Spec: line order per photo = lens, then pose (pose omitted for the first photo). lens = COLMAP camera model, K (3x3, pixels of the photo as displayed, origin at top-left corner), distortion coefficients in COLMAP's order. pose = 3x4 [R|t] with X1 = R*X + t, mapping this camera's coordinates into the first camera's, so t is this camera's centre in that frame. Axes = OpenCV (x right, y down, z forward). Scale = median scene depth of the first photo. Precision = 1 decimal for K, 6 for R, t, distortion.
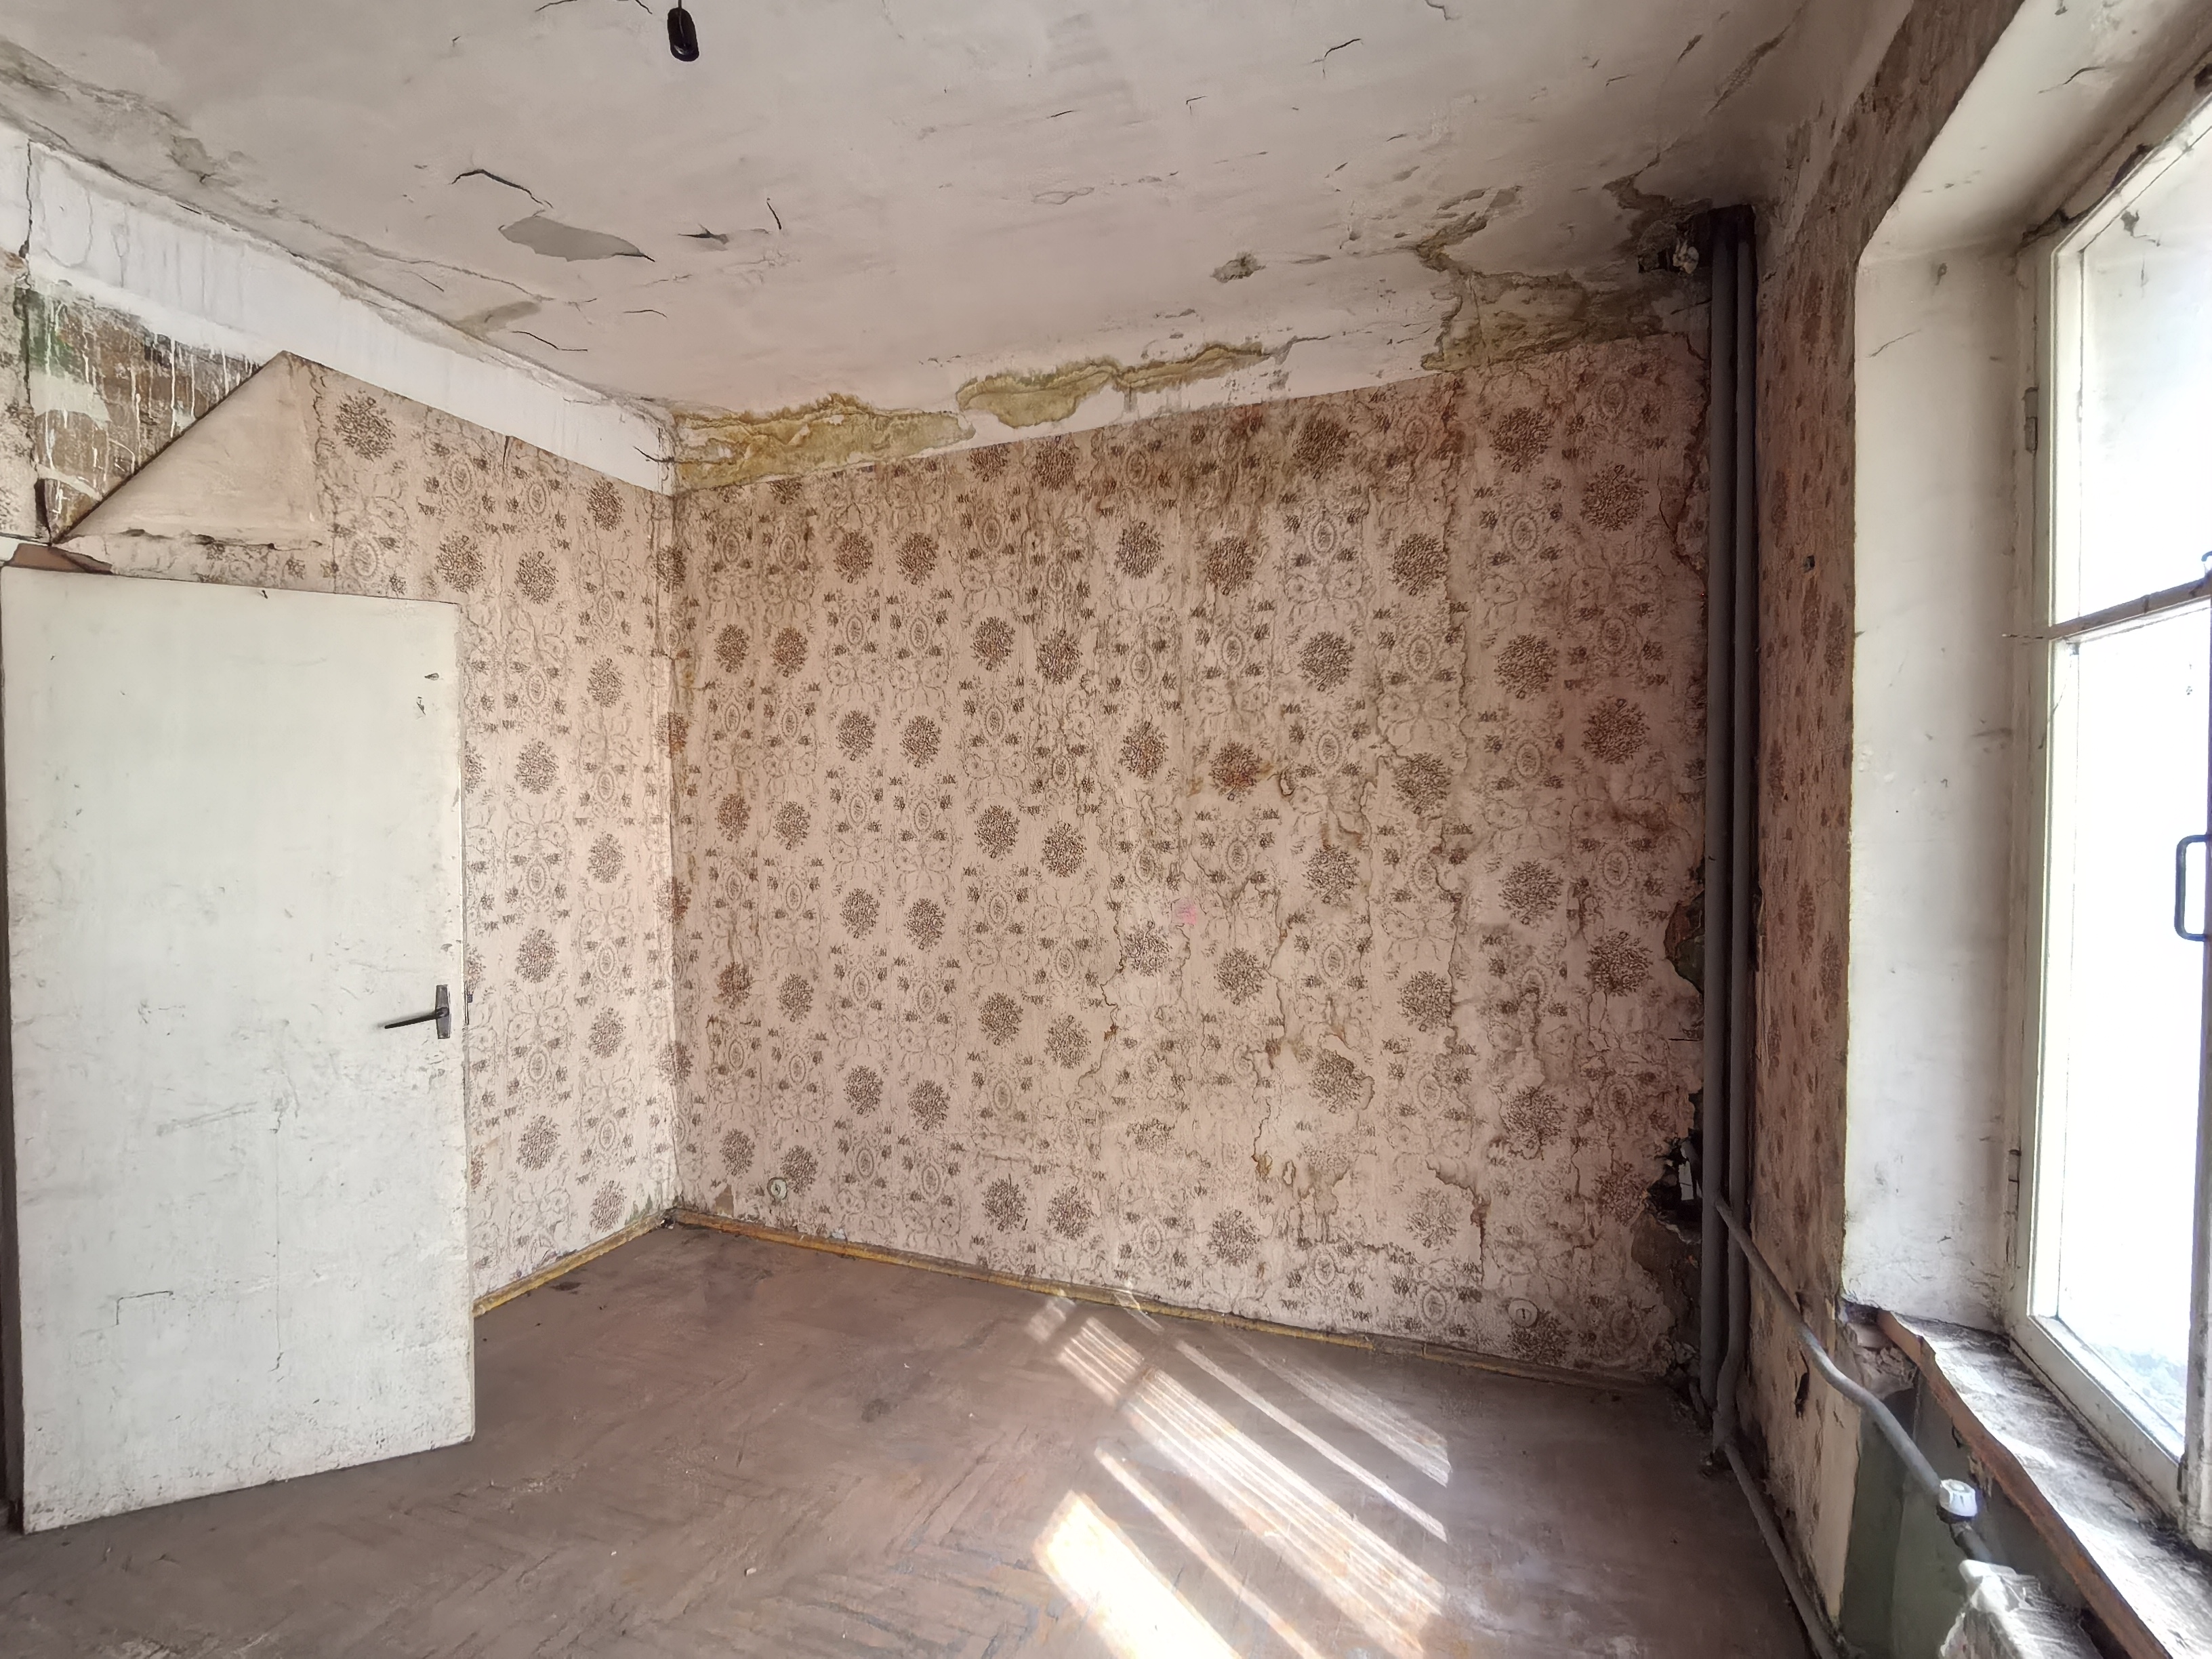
lens RADIAL K [[1030.0, 0, 1107.3], [0, 1030.0, 838.8], [0, 0, 1]] dist [-0.005063, -0.002691]
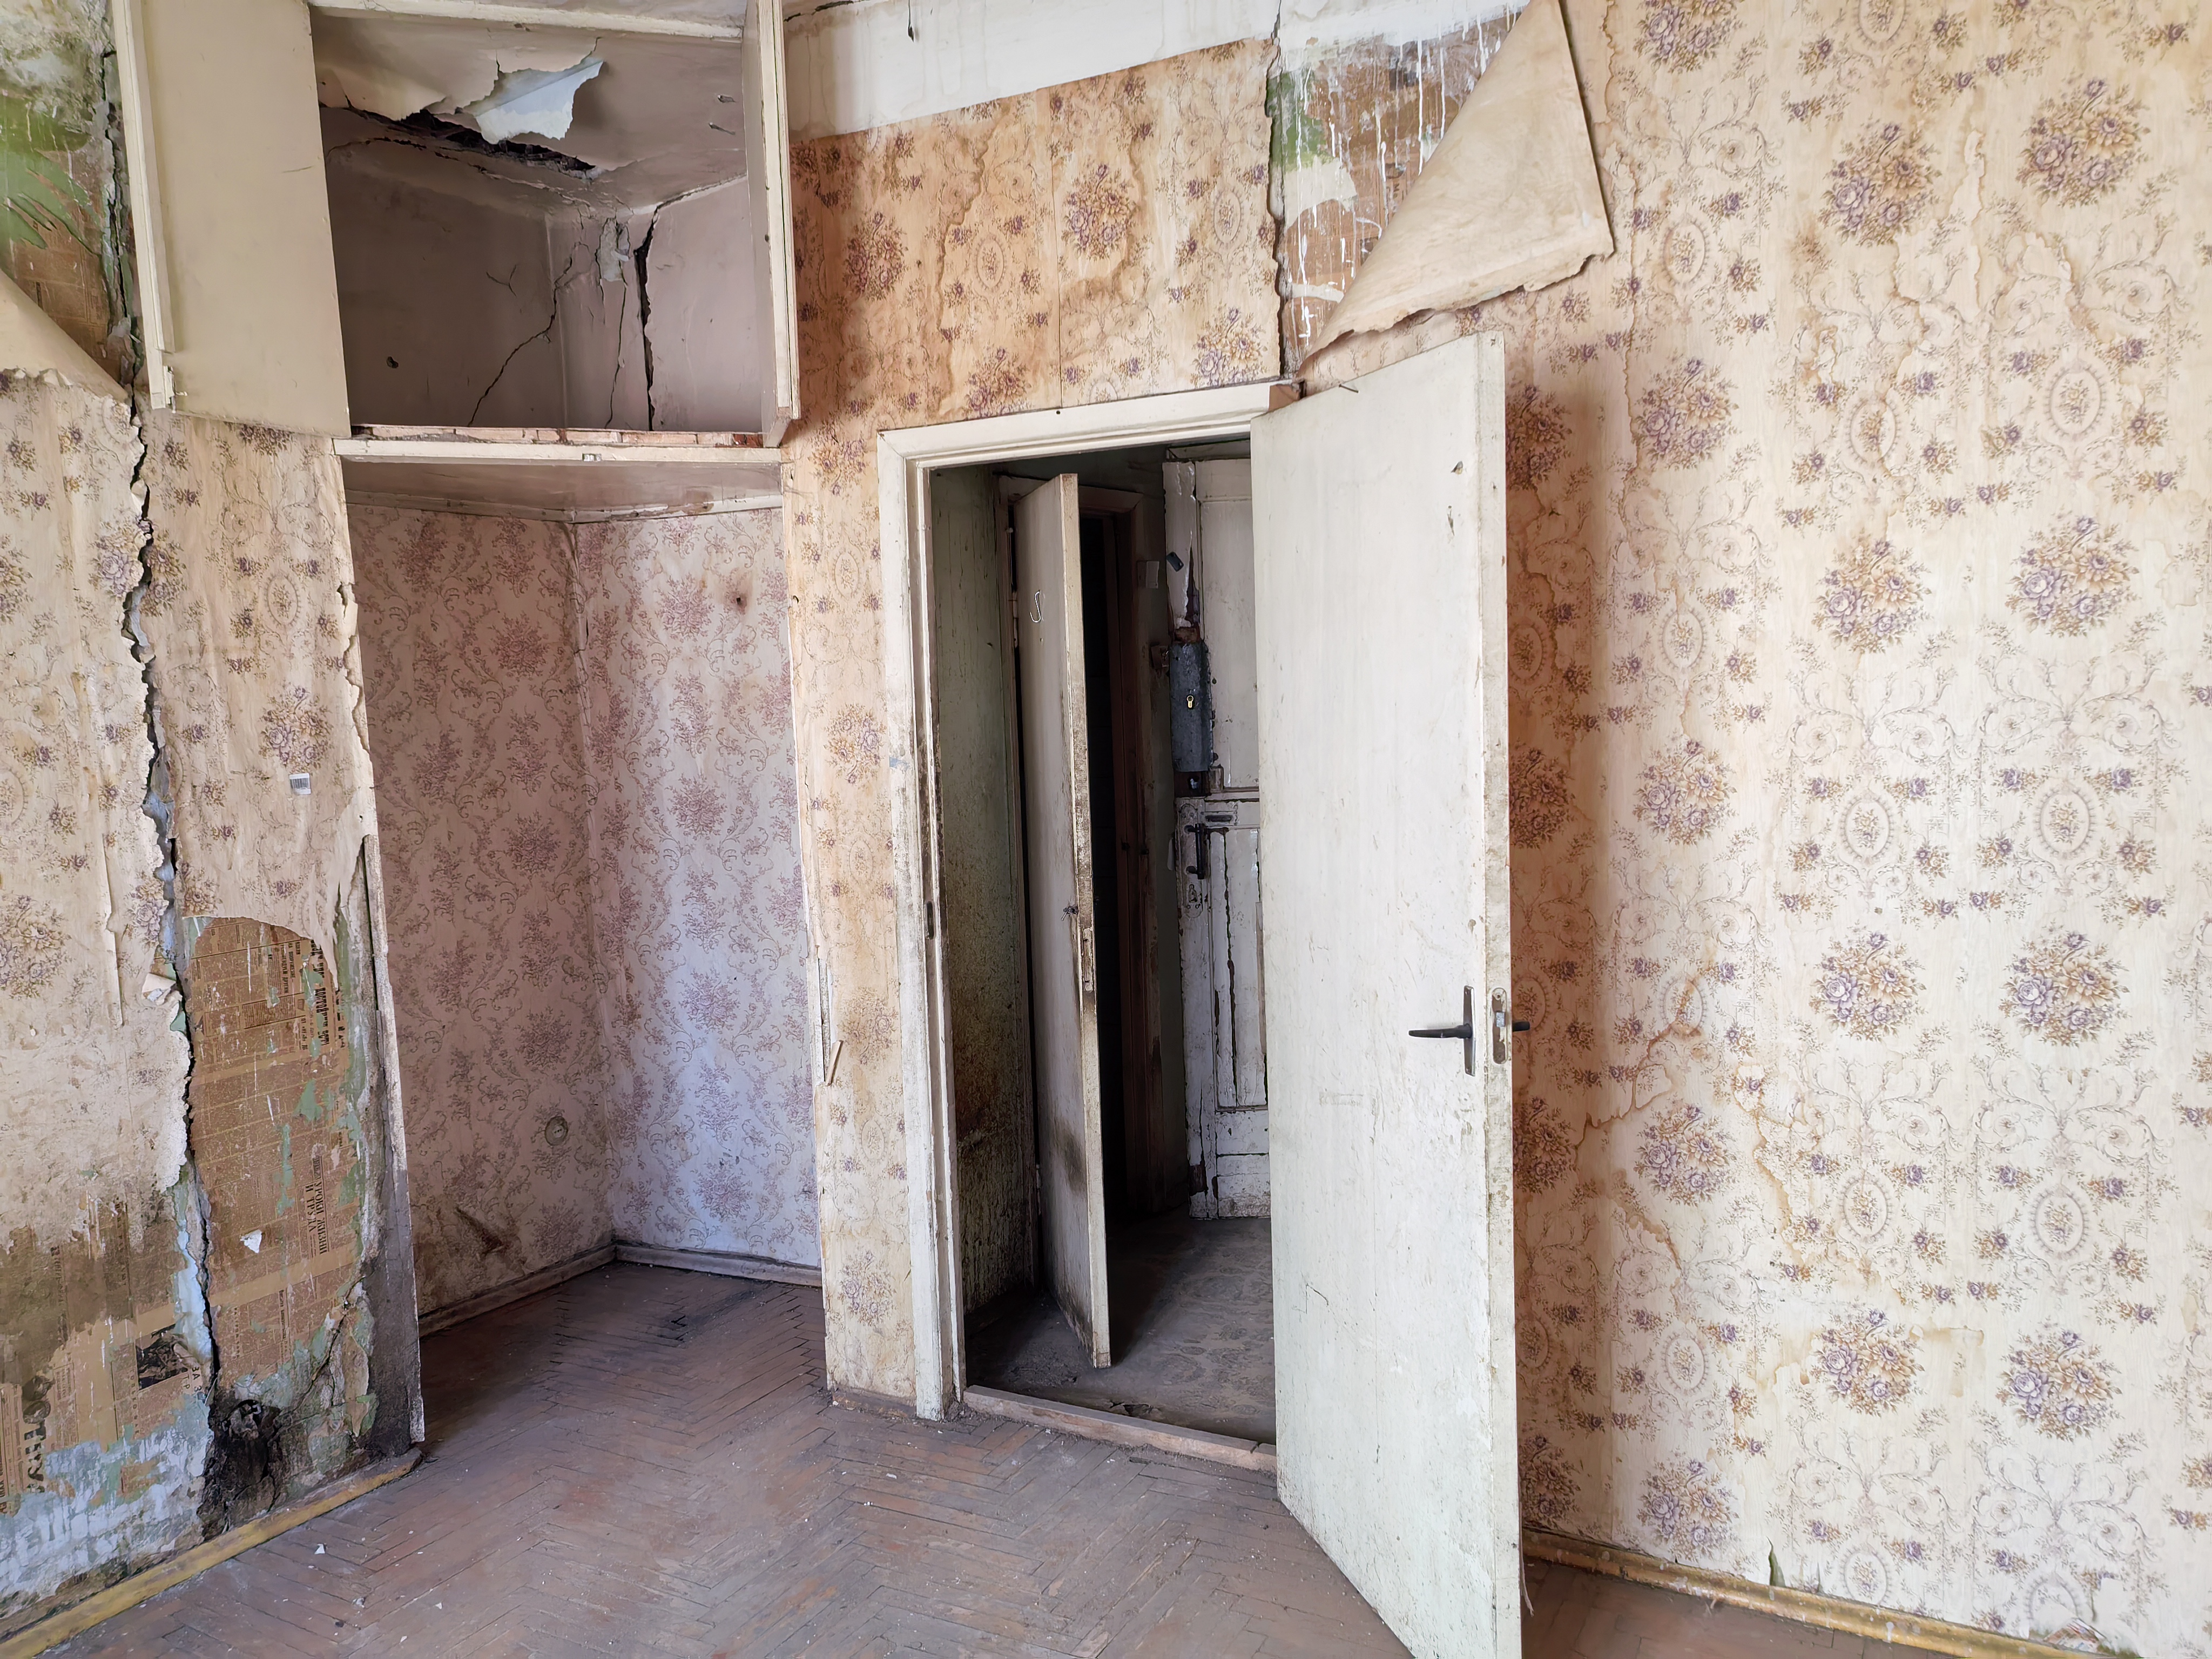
lens RADIAL K [[1712.4, 0, 1123.0], [0, 1712.4, 829.5], [0, 0, 1]] dist [0.021708, 0.019355]
pose [[-0.144553, 0.088669, -0.985516, 0.278506], [0.006890, 0.996043, 0.088605, -0.030352], [0.989473, 0.006018, -0.144592, 0.726107]]
